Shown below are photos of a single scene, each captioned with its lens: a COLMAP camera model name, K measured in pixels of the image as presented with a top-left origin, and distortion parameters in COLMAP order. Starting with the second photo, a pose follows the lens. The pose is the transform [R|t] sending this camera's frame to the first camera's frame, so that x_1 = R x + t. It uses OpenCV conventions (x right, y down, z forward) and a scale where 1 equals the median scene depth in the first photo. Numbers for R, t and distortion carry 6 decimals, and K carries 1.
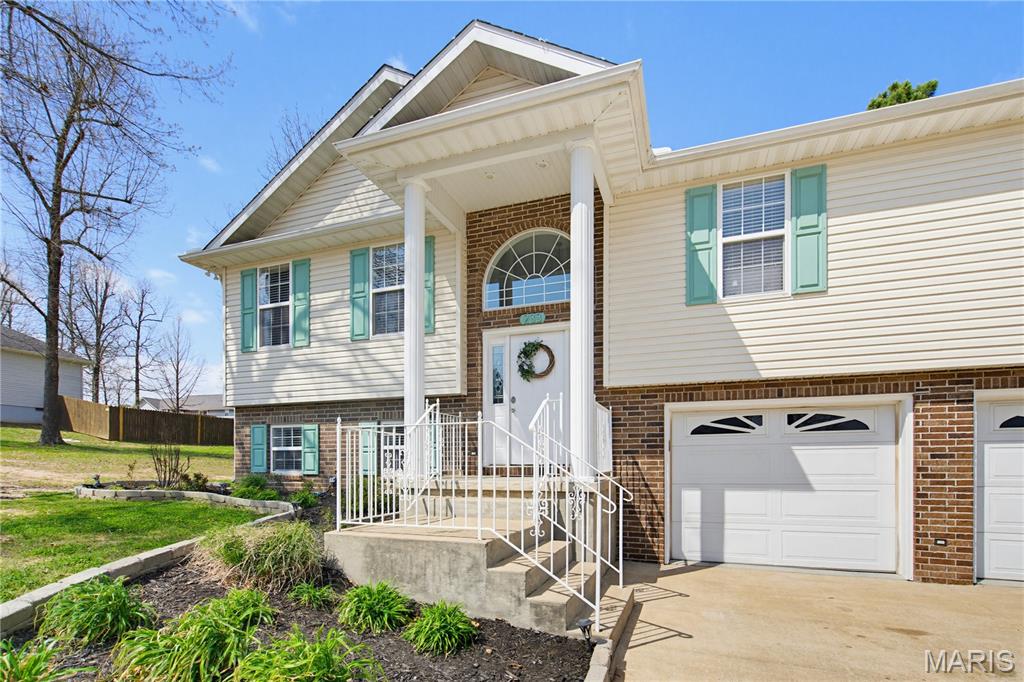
lens RADIAL K [[473.8, 0, 526.5], [0, 473.8, 455.9], [0, 0, 1]] dist [0.000570, -0.000720]
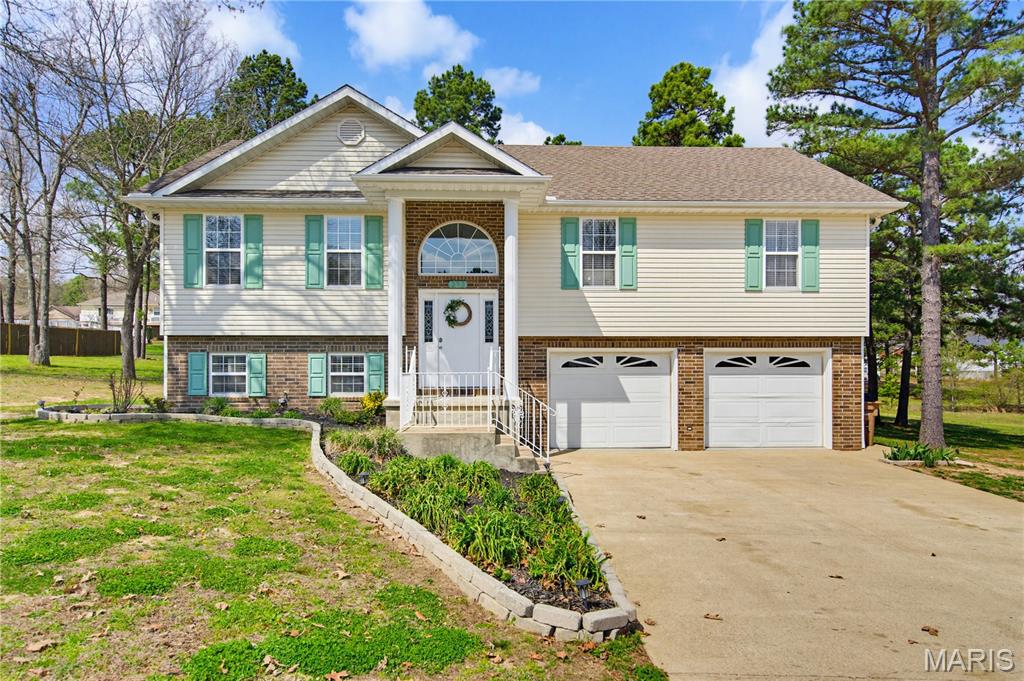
lens RADIAL K [[556.0, 0, 514.3], [0, 556.0, 349.7], [0, 0, 1]] dist [0.008118, 0.000621]
pose [[0.937487, 0.011629, 0.347825, -0.435542], [-0.003973, 0.999734, -0.022716, -0.061457], [-0.347997, 0.019914, 0.937284, -0.663095]]
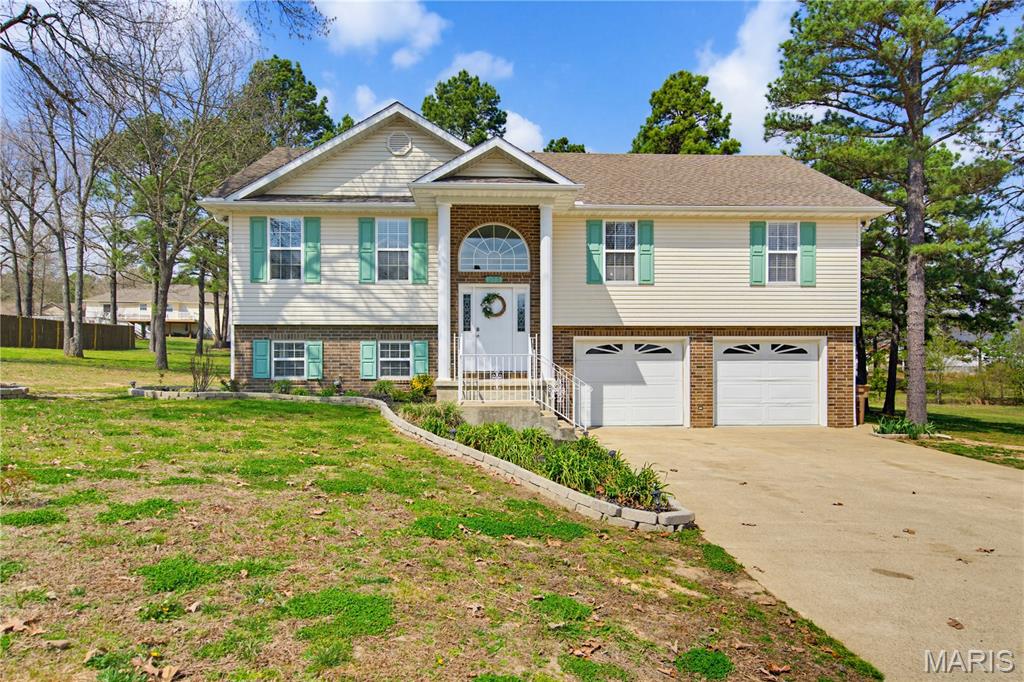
lens RADIAL K [[556.0, 0, 504.2], [0, 556.0, 350.0], [0, 0, 1]] dist [0.008118, 0.000621]
pose [[0.936410, 0.010572, 0.350748, -0.650150], [-0.004314, 0.999817, -0.018619, -0.020368], [-0.350881, 0.015922, 0.936285, -0.811844]]
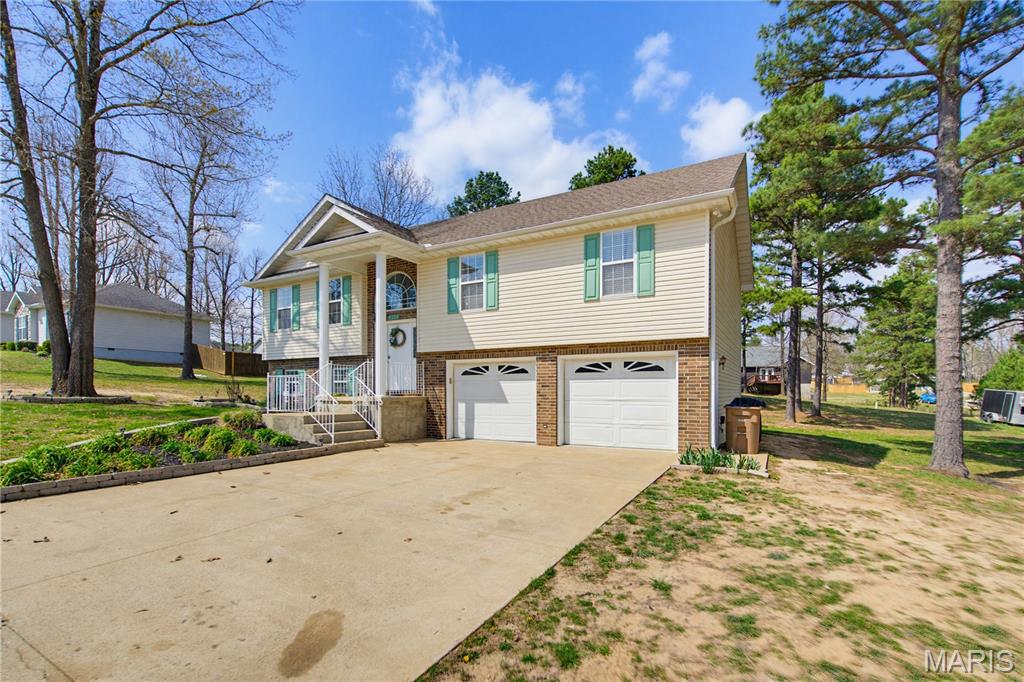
lens RADIAL K [[426.1, 0, 516.5], [0, 426.1, 381.9], [0, 0, 1]] dist [0.000199, 0.000409]
pose [[0.990505, -0.002639, -0.137451, 0.824120], [0.001341, 0.999954, -0.009538, -0.000103], [0.137470, 0.009263, 0.990463, -0.750890]]
